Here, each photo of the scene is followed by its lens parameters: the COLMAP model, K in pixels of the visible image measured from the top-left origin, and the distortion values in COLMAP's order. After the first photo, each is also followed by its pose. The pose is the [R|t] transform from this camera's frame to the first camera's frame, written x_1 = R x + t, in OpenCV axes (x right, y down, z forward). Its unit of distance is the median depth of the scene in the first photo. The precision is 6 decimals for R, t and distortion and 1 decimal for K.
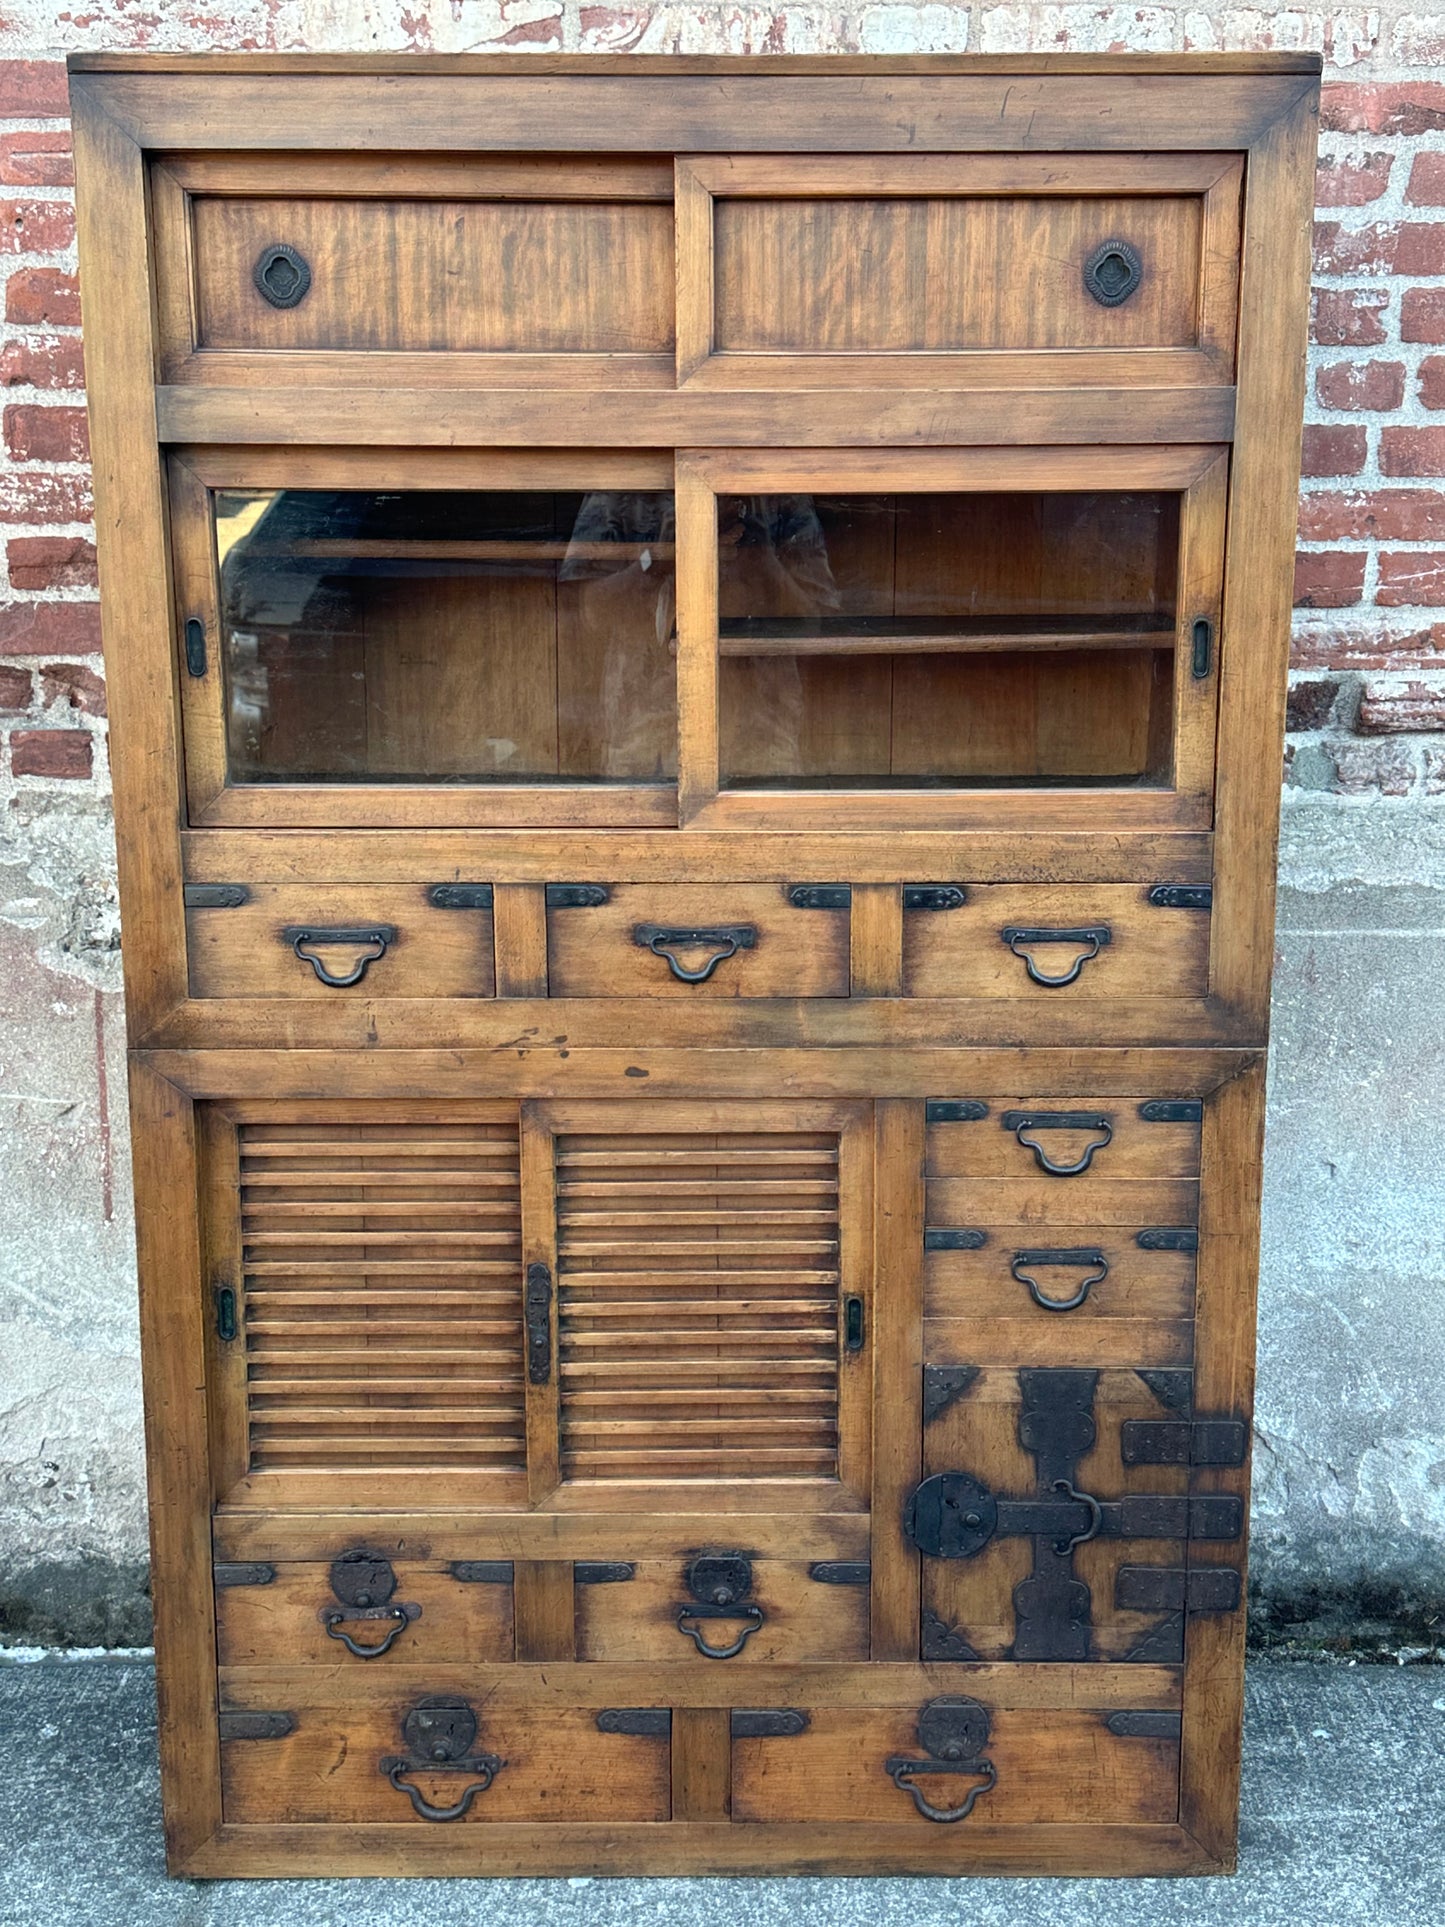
lens RADIAL K [[2432.7, 0, 747.1], [0, 2432.7, 977.2], [0, 0, 1]] dist [0.098967, 0.000000]
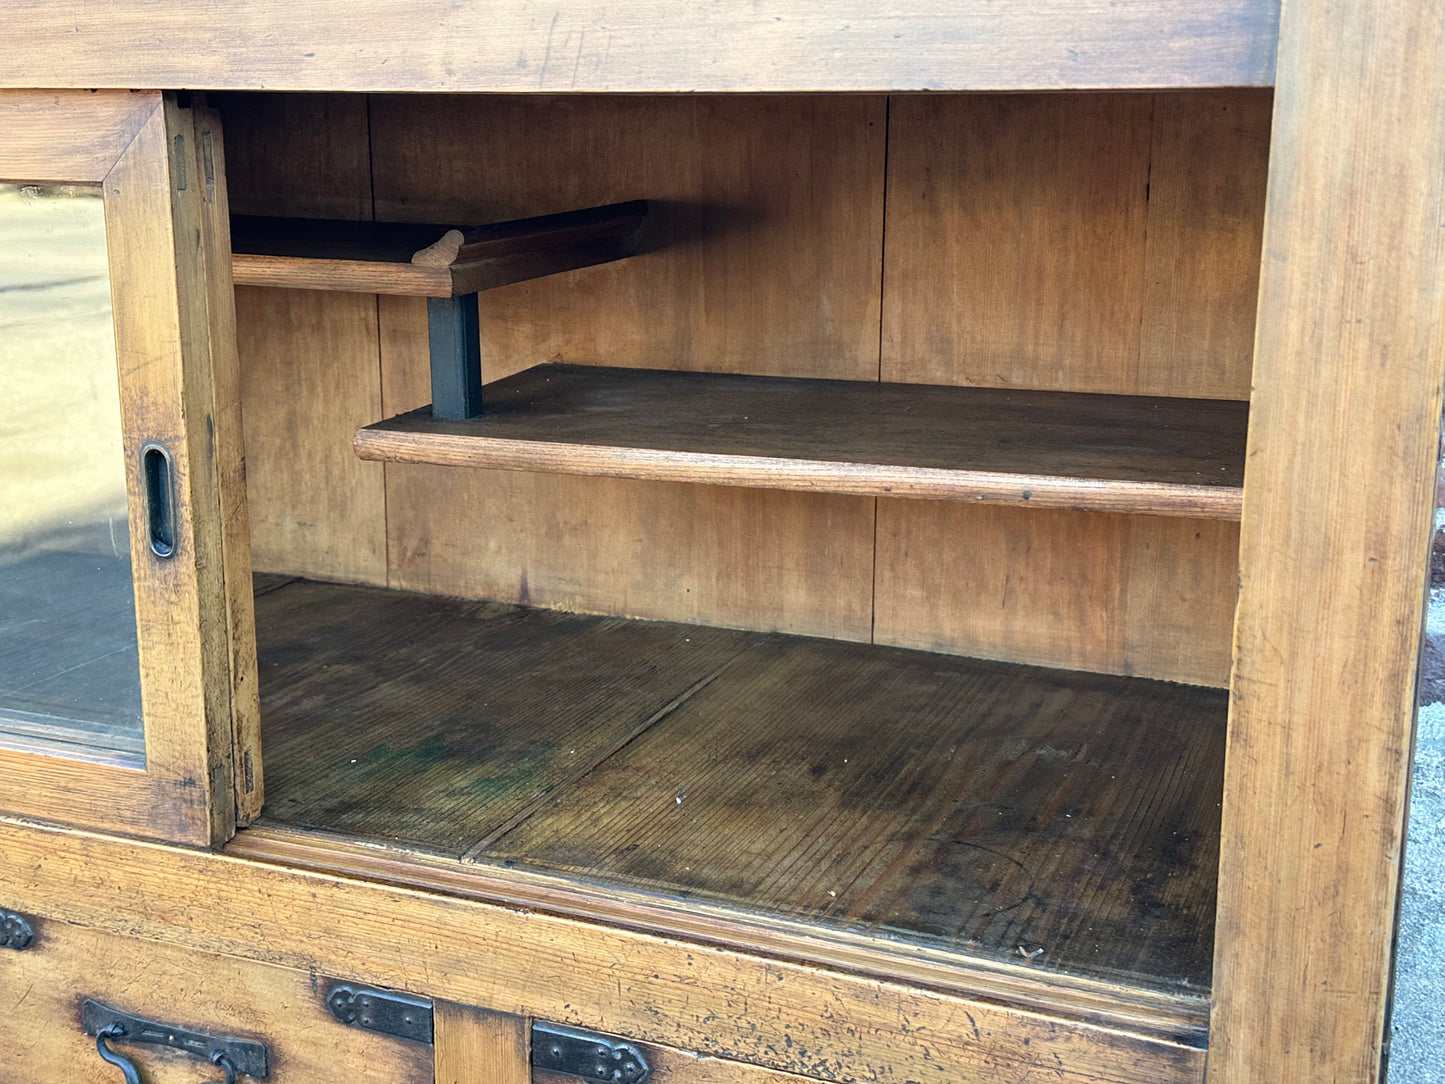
lens RADIAL K [[1824.2, 0, 711.3], [0, 1824.2, 530.9], [0, 0, 1]] dist [0.098967, 0.000000]
pose [[0.923054, 0.090558, -0.373860, 0.214281], [-0.080221, 0.995843, 0.043153, -0.145832], [0.376213, -0.009841, 0.926481, 0.660892]]
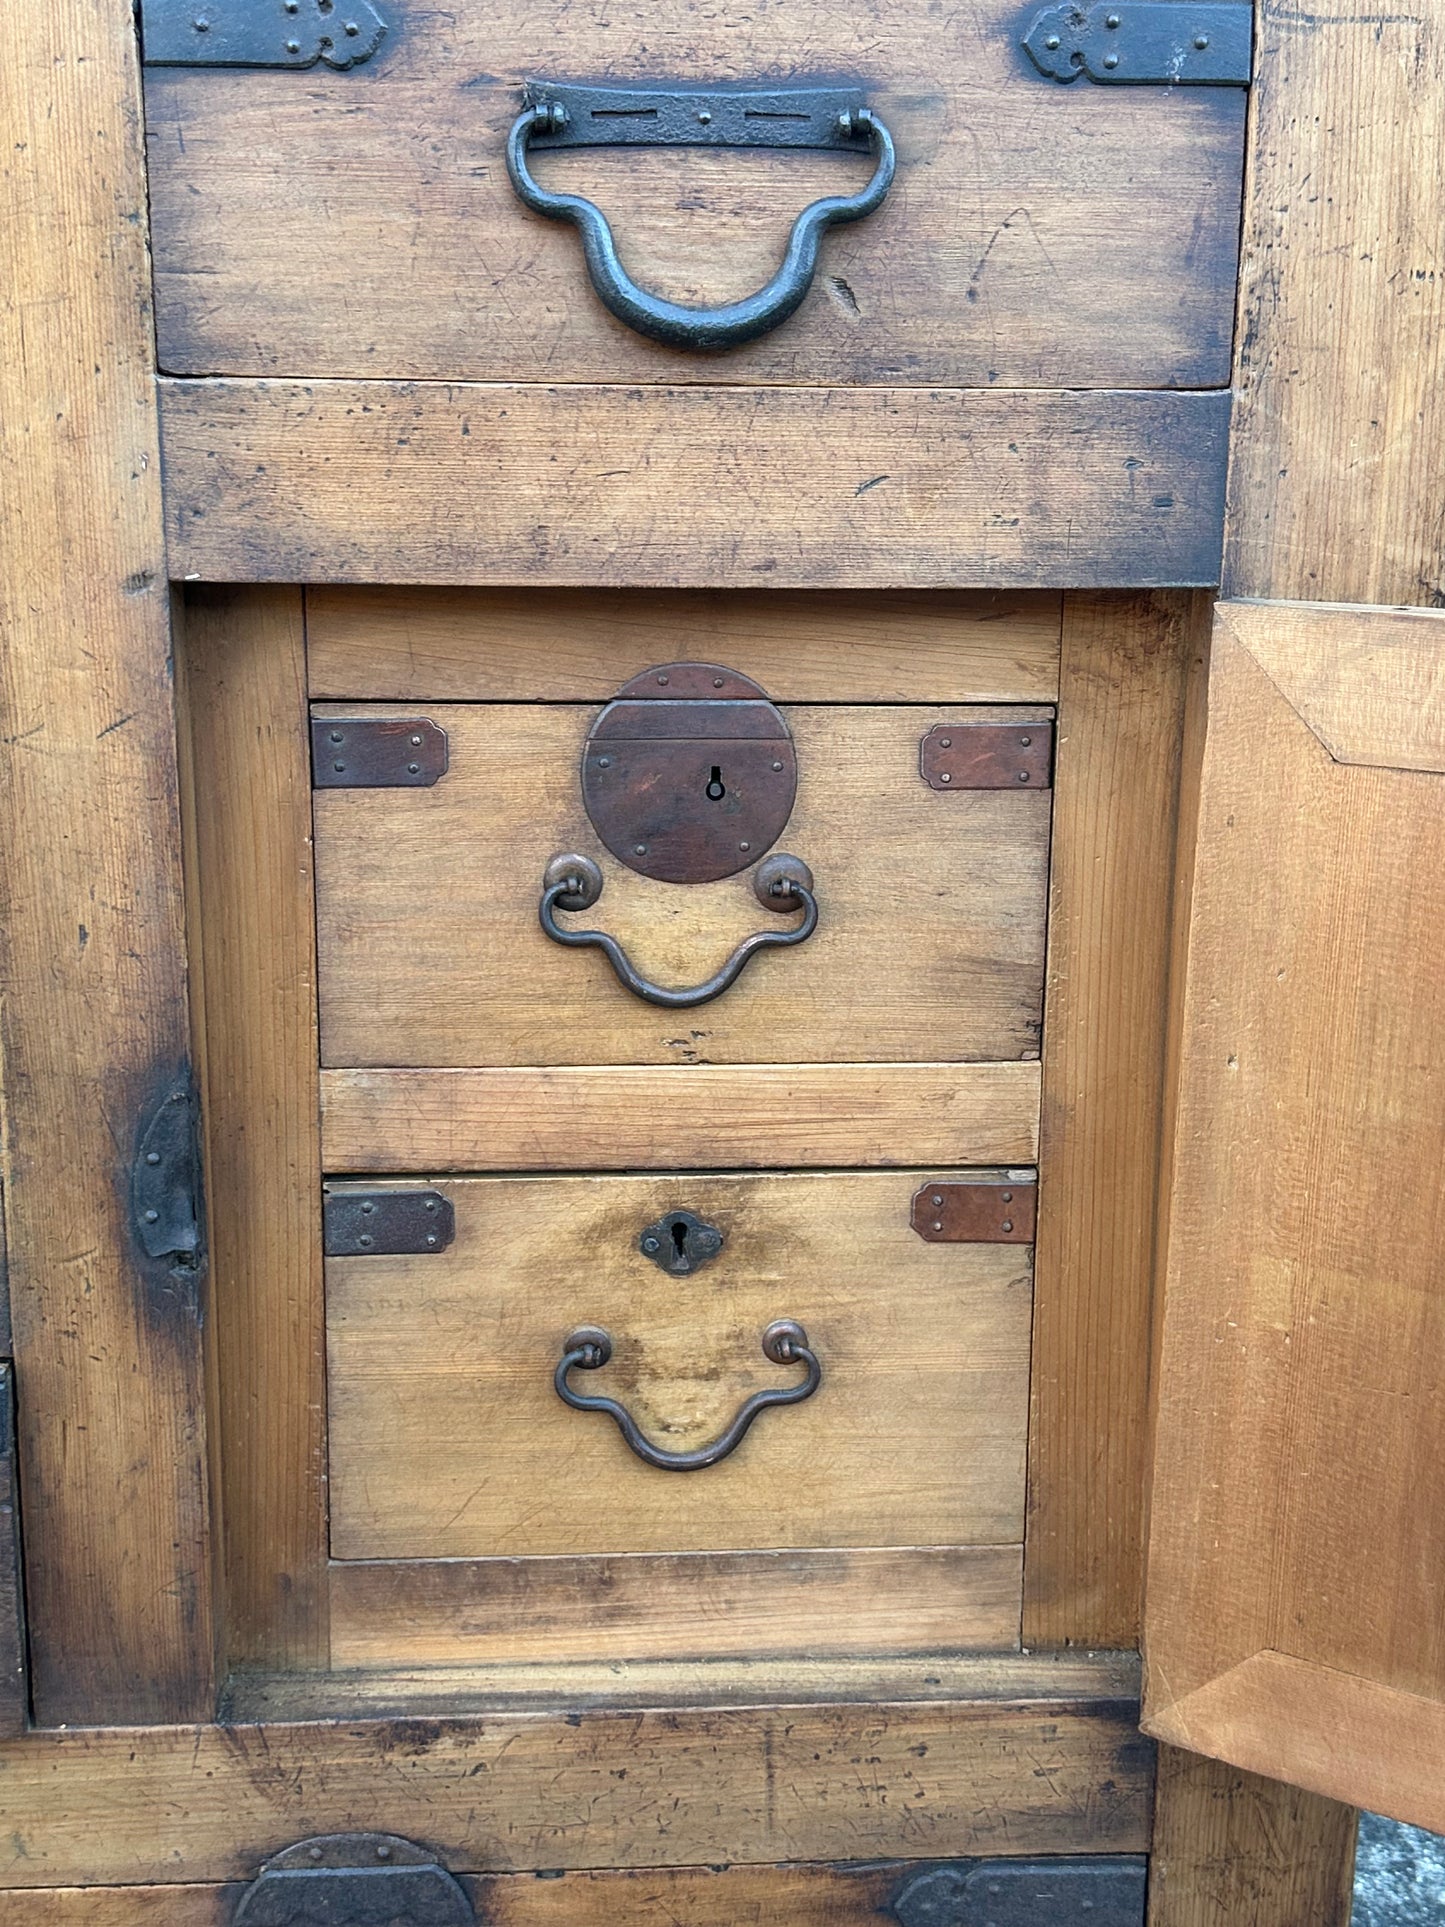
lens RADIAL K [[2432.7, 0, 712.1], [0, 2432.7, 967.2], [0, 0, 1]] dist [0.098967, 0.000000]
pose [[0.997733, -0.007302, 0.066905, 0.111886], [0.005707, 0.999696, 0.023991, 0.195241], [-0.067060, -0.023554, 0.997471, 0.749600]]
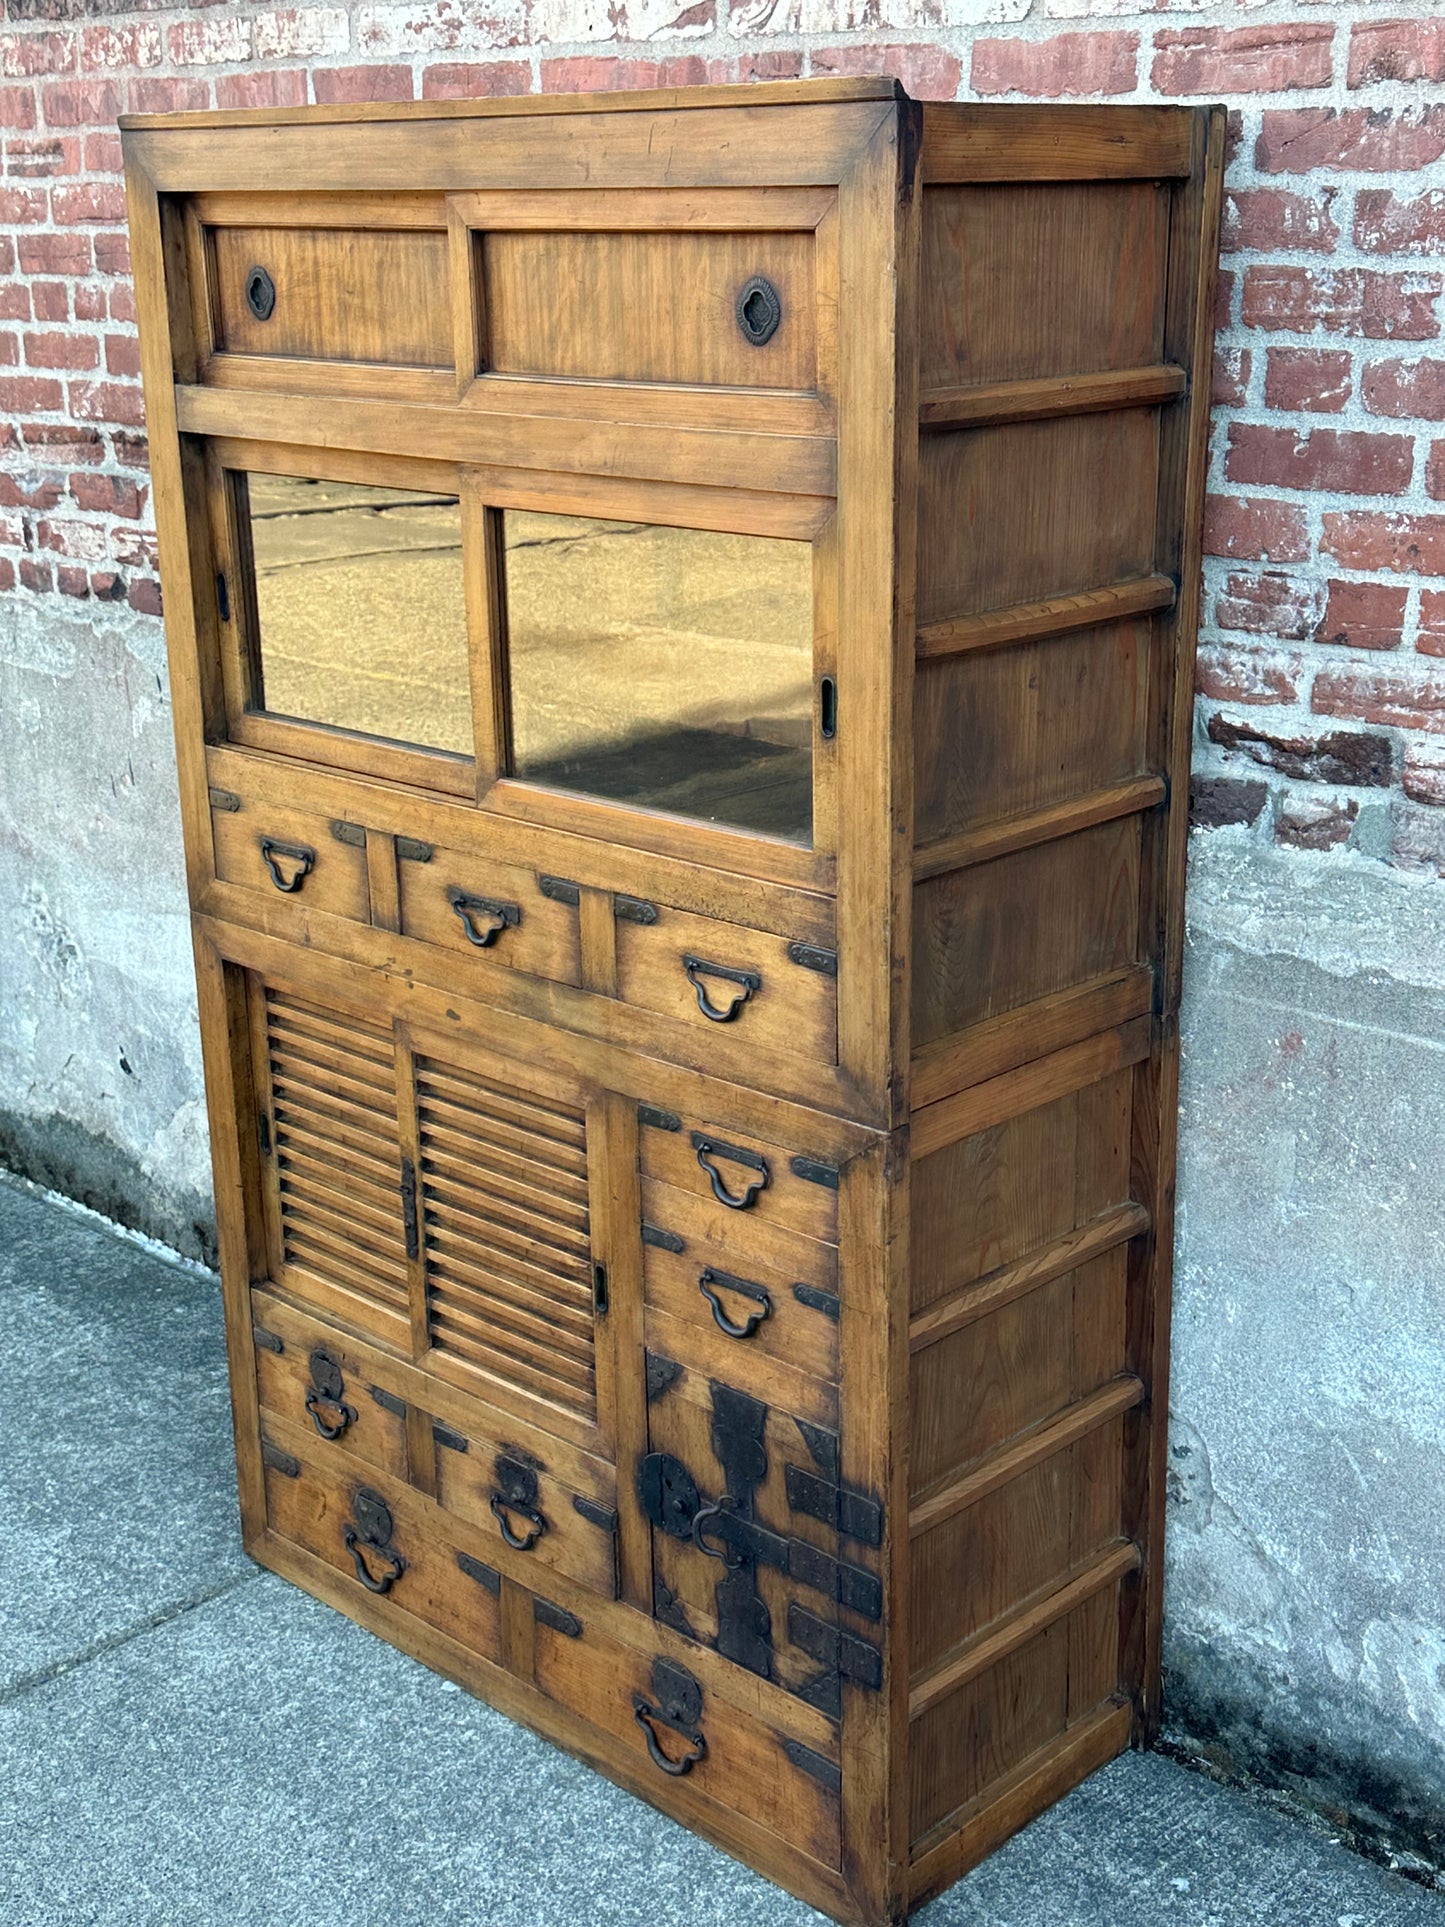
lens RADIAL K [[2432.7, 0, 721.8], [0, 2432.7, 943.3], [0, 0, 1]] dist [0.098967, 0.000000]
pose [[0.717443, 0.195329, -0.668672, 0.766771], [-0.130614, 0.980579, 0.146302, -0.168958], [0.684263, -0.017625, 0.729023, 0.267827]]
